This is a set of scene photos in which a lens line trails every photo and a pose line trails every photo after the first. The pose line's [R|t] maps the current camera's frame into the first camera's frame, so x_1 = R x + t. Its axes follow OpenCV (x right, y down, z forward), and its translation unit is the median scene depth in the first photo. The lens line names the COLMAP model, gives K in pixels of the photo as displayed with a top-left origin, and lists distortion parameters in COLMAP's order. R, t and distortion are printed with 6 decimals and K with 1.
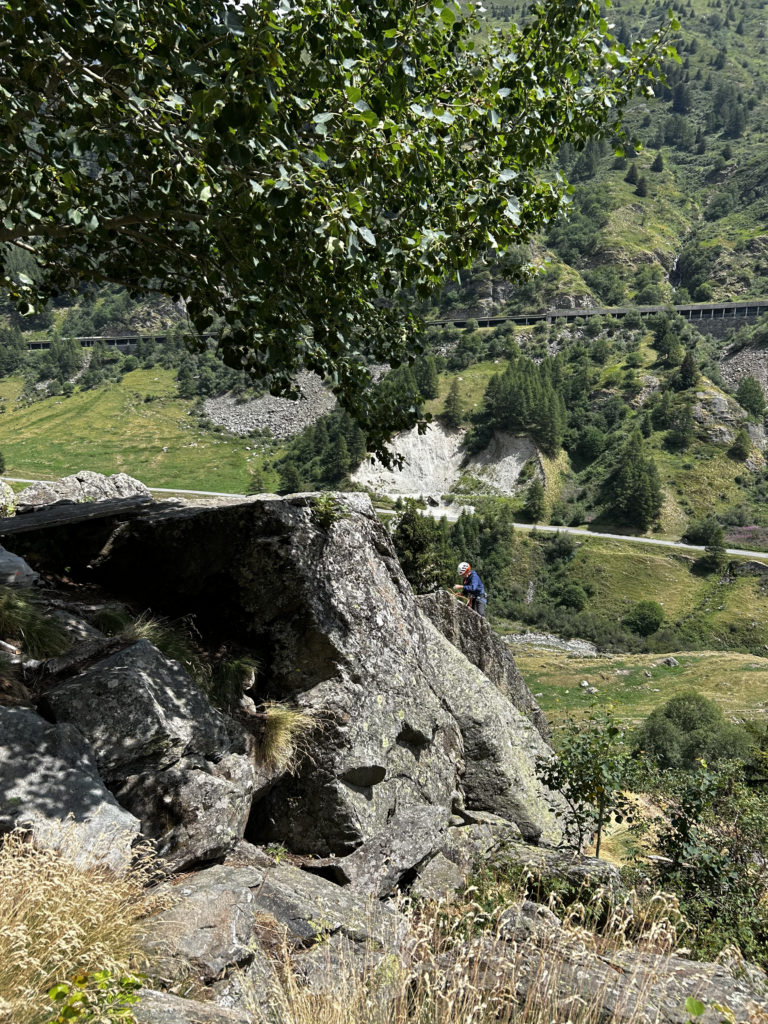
lens RADIAL K [[753.2, 0, 384.0], [0, 753.2, 512.0], [0, 0, 1]] dist [0.004962, -0.002582]
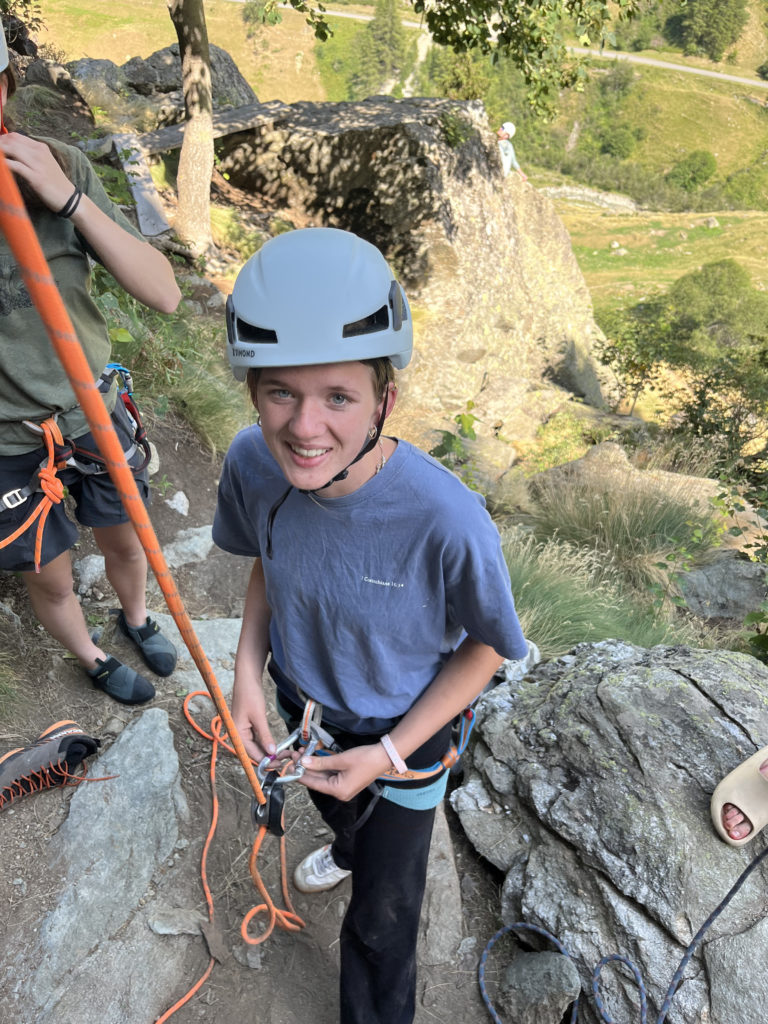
lens RADIAL K [[762.7, 0, 384.0], [0, 762.7, 512.0], [0, 0, 1]] dist [0.061832, -0.081234]
pose [[0.999542, 0.029129, -0.008231, -0.132803], [-0.020067, 0.841263, 0.540254, -0.121285], [0.022661, -0.539841, 0.841462, -0.245703]]
